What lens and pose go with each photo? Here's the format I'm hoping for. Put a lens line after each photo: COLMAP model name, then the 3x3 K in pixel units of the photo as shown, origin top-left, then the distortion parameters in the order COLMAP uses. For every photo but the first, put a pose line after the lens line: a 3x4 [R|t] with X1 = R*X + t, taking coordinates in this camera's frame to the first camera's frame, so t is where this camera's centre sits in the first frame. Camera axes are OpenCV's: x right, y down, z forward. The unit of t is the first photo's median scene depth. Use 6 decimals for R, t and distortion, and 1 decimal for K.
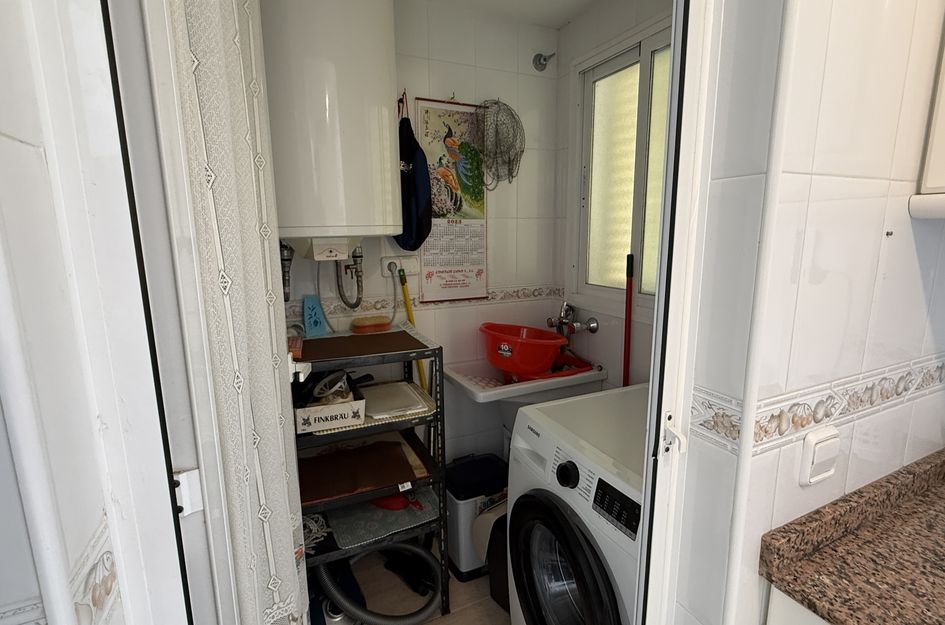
lens RADIAL K [[448.0, 0, 474.3], [0, 448.0, 311.4], [0, 0, 1]] dist [-0.002999, -0.000922]
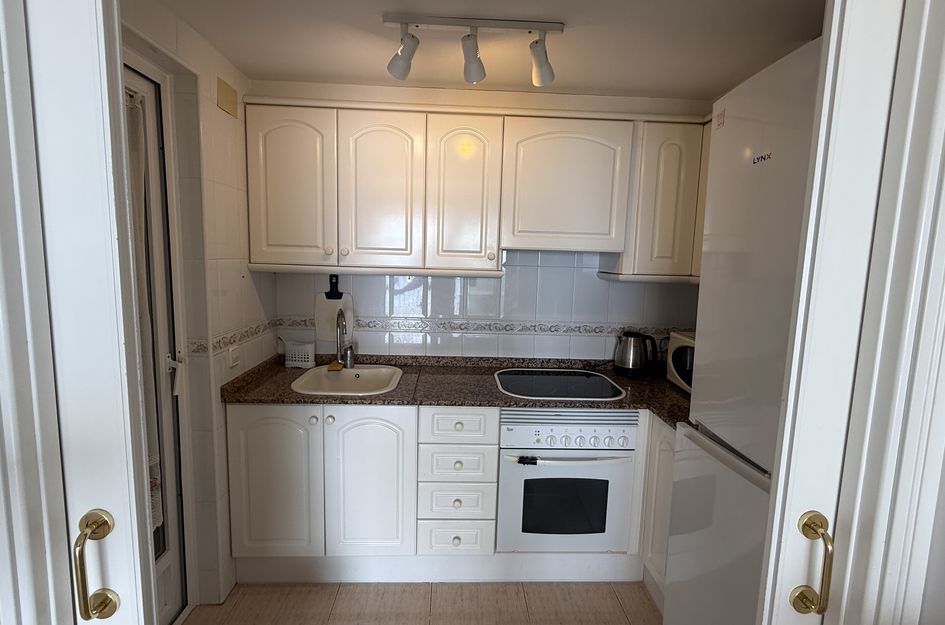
lens RADIAL K [[448.0, 0, 471.5], [0, 448.0, 309.0], [0, 0, 1]] dist [-0.002999, -0.000922]
pose [[0.392908, -0.089003, 0.915261, -1.223663], [0.133593, 0.990271, 0.038948, 0.123781], [-0.909822, 0.106969, 0.400975, -1.559657]]
